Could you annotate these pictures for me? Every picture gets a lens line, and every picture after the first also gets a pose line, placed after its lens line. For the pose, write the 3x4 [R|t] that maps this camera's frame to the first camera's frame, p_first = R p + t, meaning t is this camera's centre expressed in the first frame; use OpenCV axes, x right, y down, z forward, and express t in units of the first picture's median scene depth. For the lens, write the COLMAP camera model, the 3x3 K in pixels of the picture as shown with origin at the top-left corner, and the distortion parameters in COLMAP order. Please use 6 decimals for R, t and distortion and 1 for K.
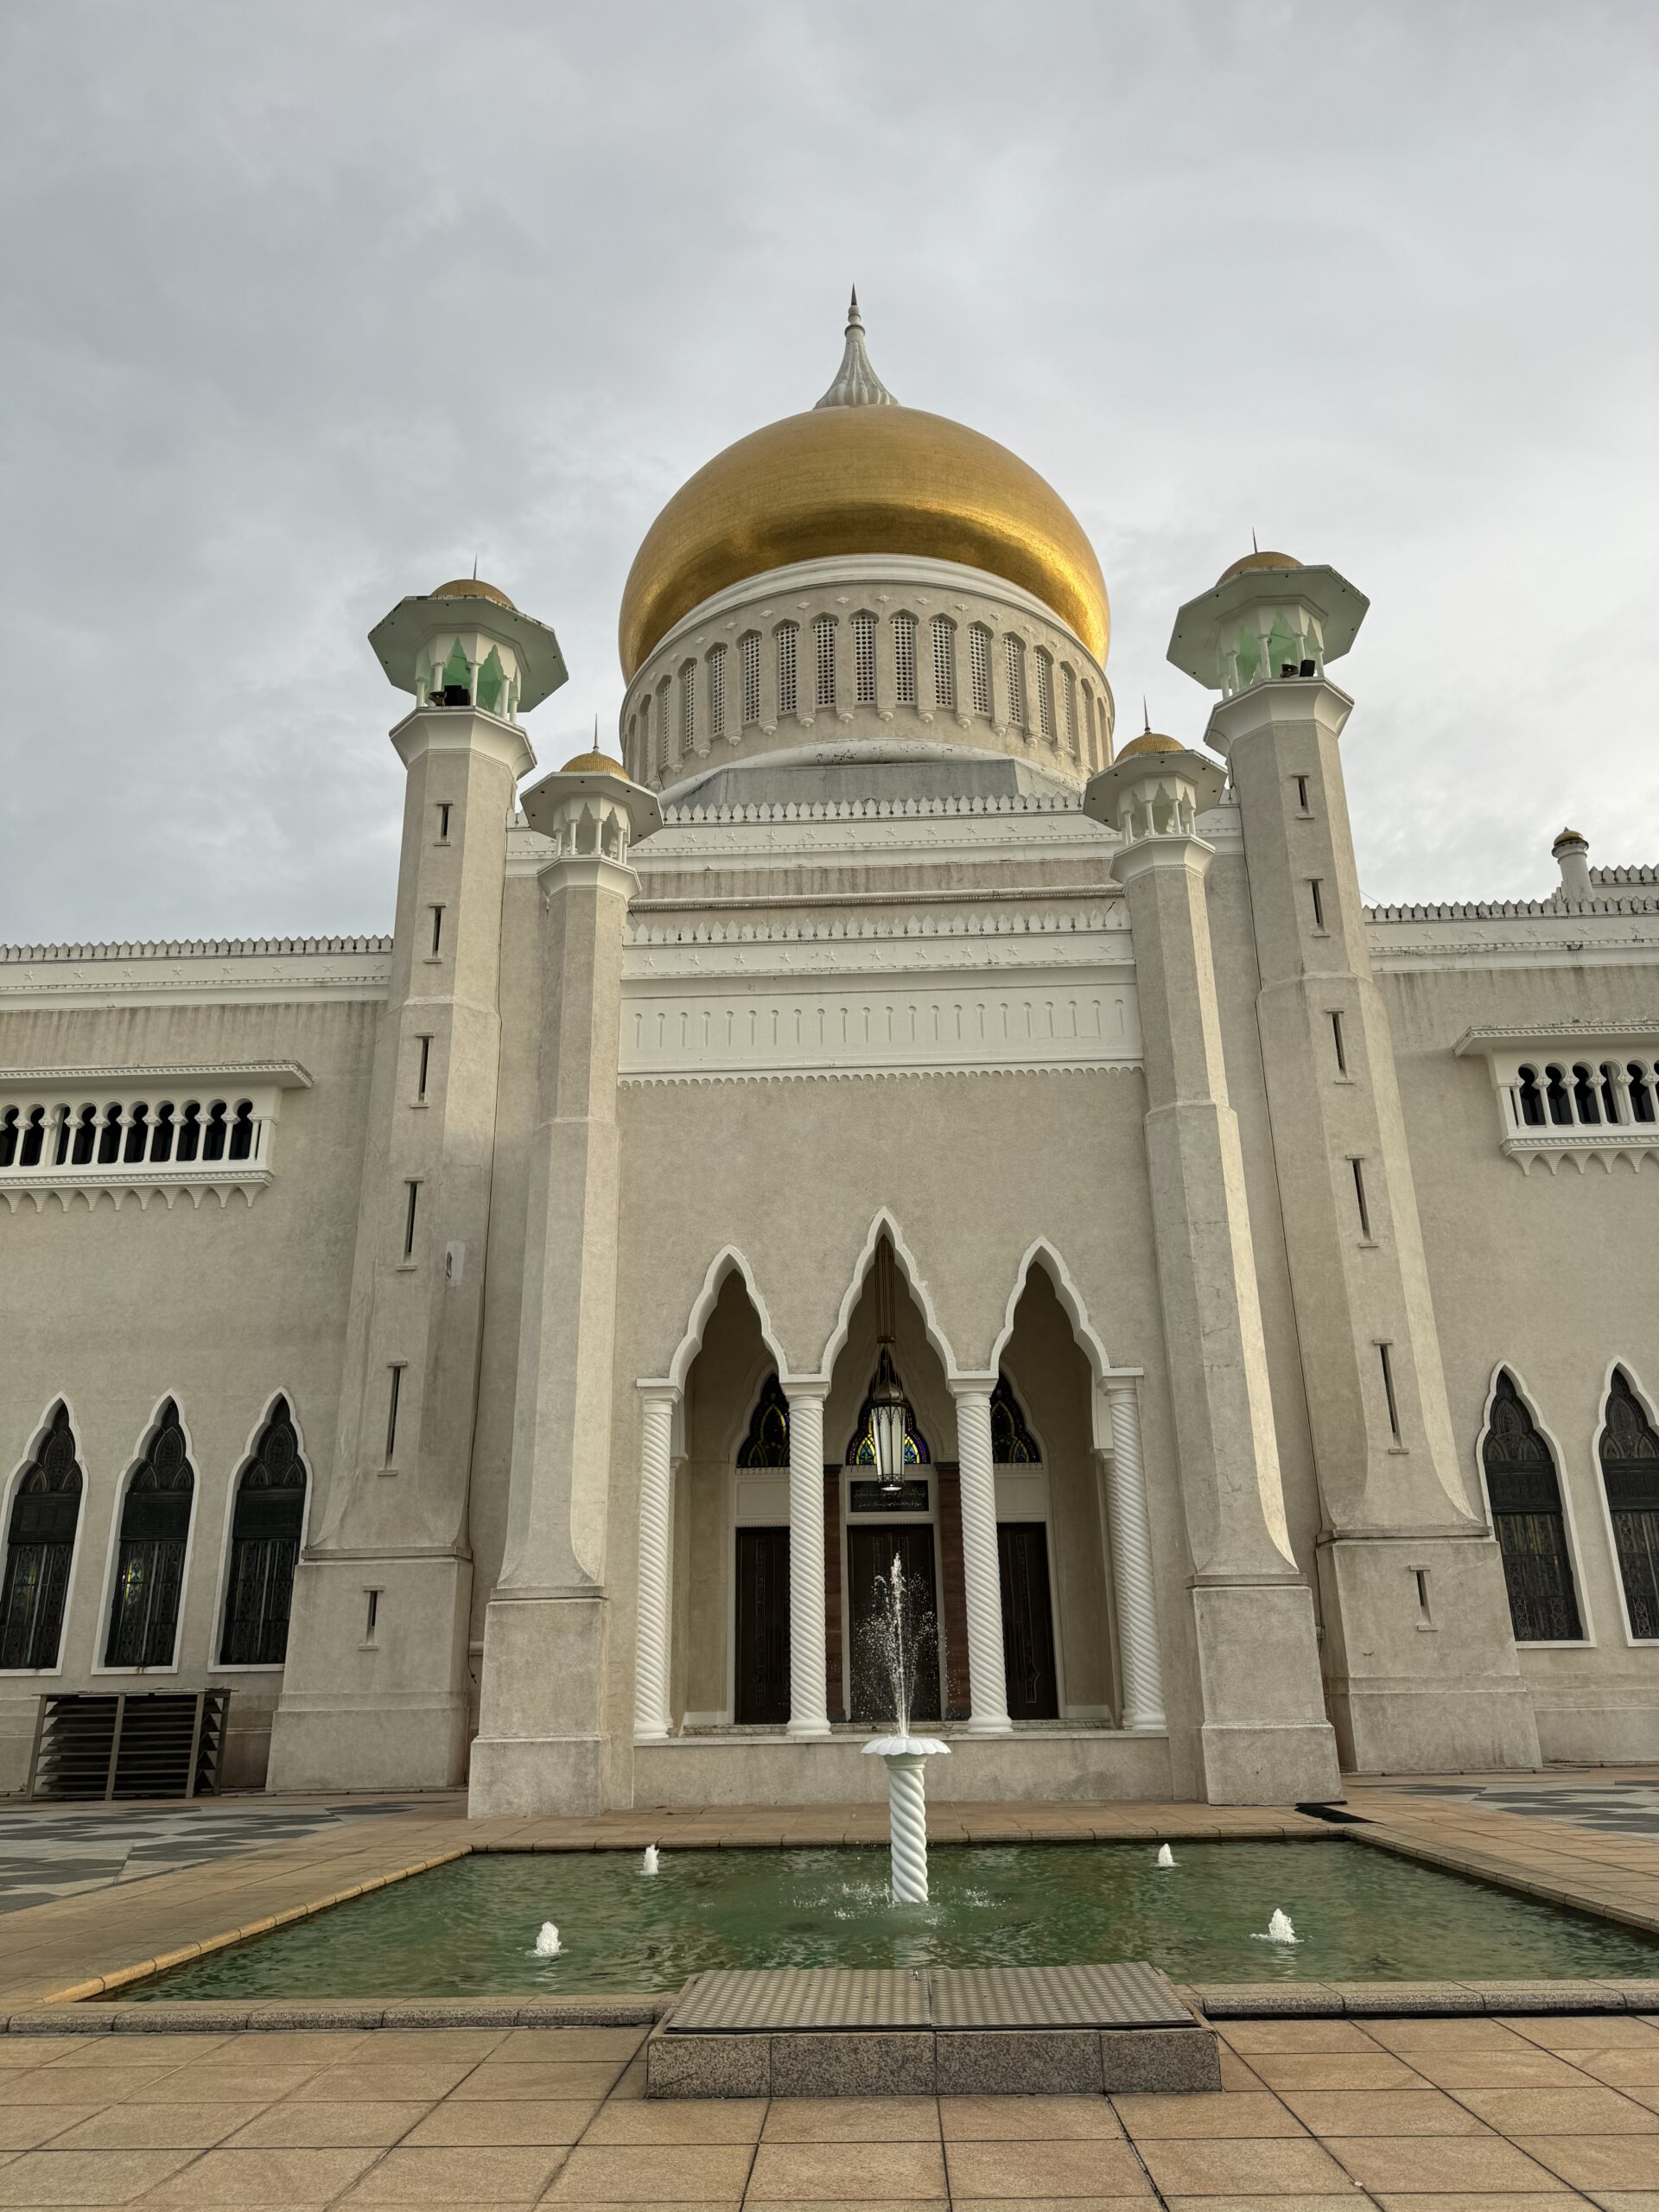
lens RADIAL K [[1538.9, 0, 826.4], [0, 1538.9, 1106.4], [0, 0, 1]] dist [0.123273, -0.207088]
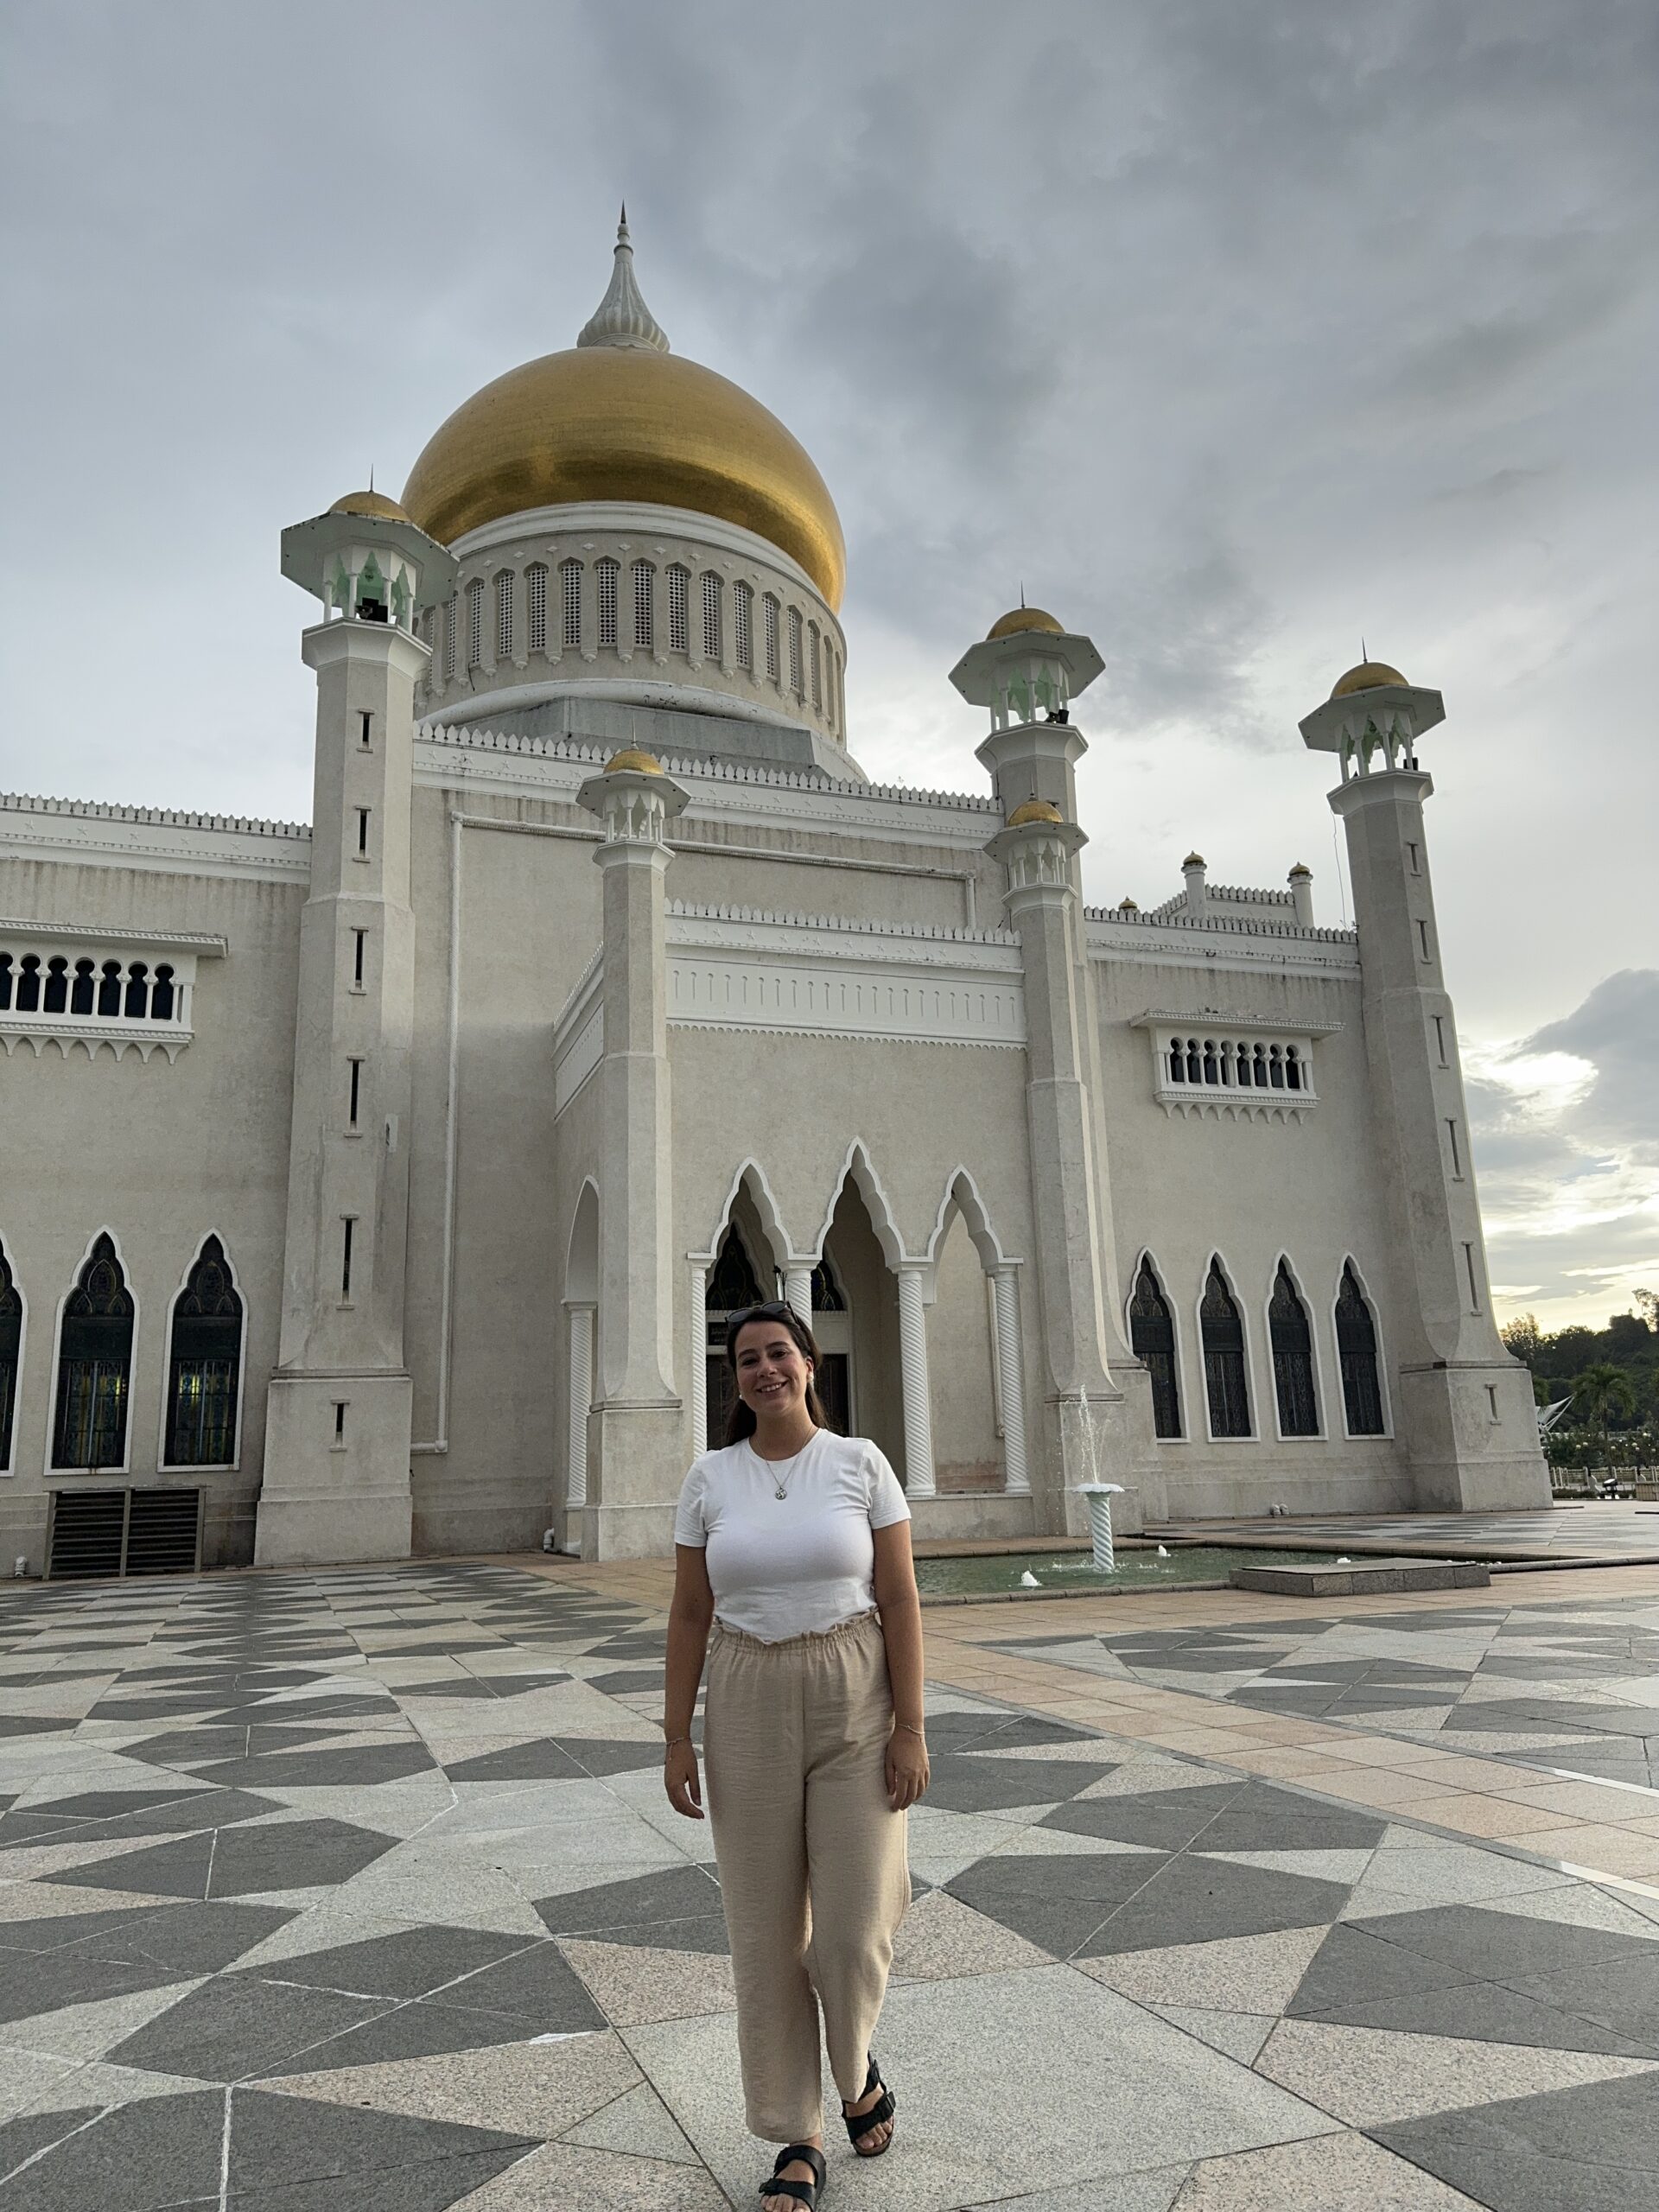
lens RADIAL K [[1538.9, 0, 826.4], [0, 1538.9, 1106.4], [0, 0, 1]] dist [0.123273, -0.207088]
pose [[0.932363, 0.071532, 0.354375, -0.347127], [-0.110498, 0.989707, 0.090944, -0.060406], [-0.344222, -0.123951, 0.930670, -0.196713]]
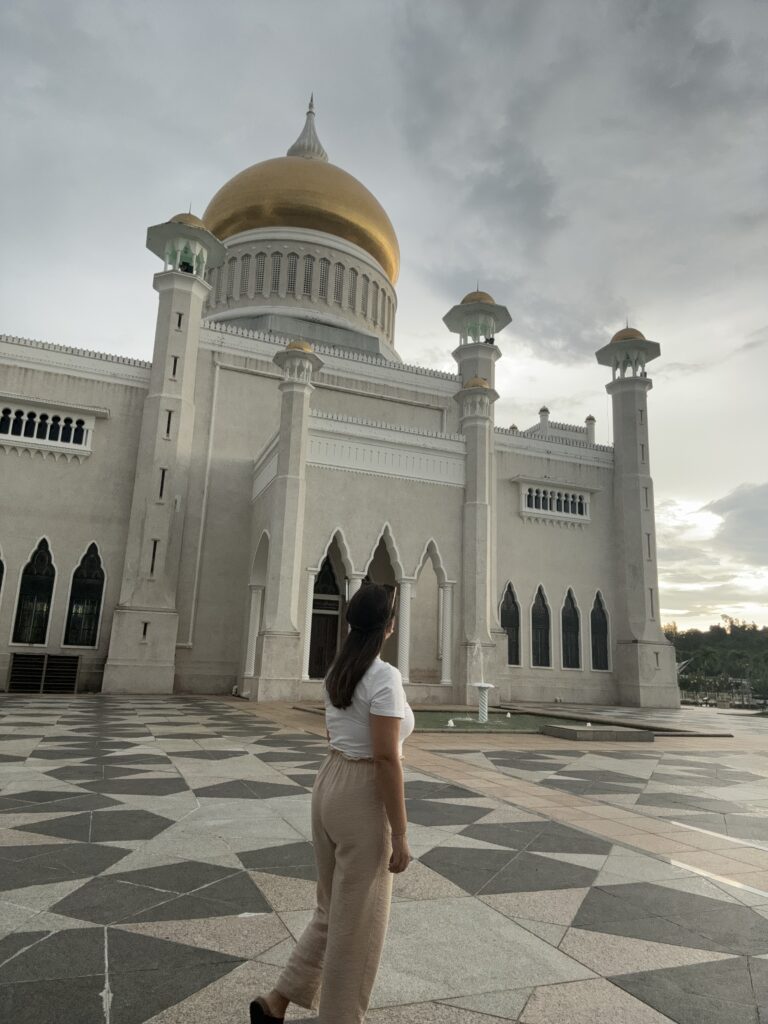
lens RADIAL K [[688.7, 0, 384.0], [0, 688.7, 512.0], [0, 0, 1]] dist [0.115329, -0.164250]
pose [[0.917047, 0.140007, 0.373394, -0.352457], [-0.188307, 0.977408, 0.095992, -0.060651], [-0.351518, -0.158342, 0.922693, -0.195938]]
